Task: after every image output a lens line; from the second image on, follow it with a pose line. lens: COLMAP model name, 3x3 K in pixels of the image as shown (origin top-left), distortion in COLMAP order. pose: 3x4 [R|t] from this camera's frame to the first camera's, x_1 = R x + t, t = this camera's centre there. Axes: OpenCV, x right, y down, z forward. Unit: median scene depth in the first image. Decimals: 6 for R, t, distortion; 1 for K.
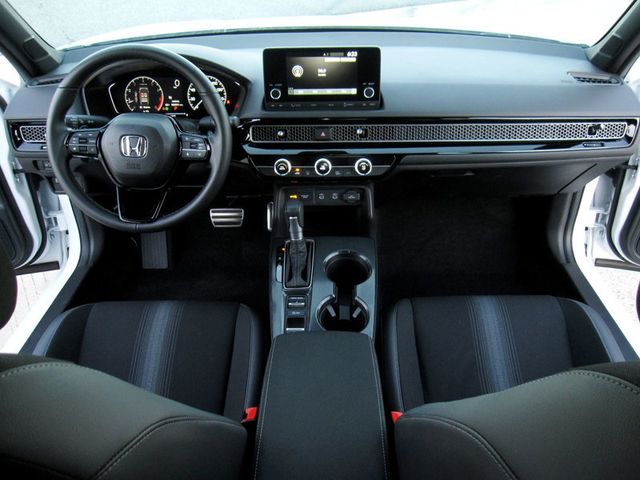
lens RADIAL K [[530.1, 0, 321.1], [0, 530.1, 225.7], [0, 0, 1]] dist [-0.088772, 0.060342]
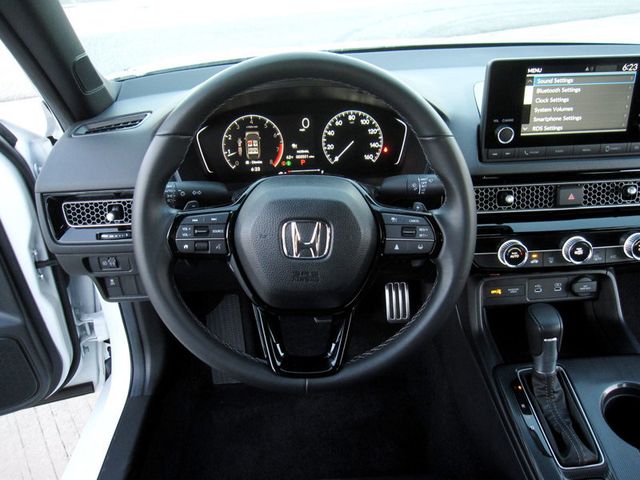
lens RADIAL K [[530.1, 0, 321.1], [0, 530.1, 225.7], [0, 0, 1]] dist [-0.088772, 0.060342]
pose [[0.998154, -0.047264, 0.038133, -0.286255], [0.050027, 0.995922, -0.075084, -0.098114], [-0.034429, 0.076854, 0.996448, 0.365604]]
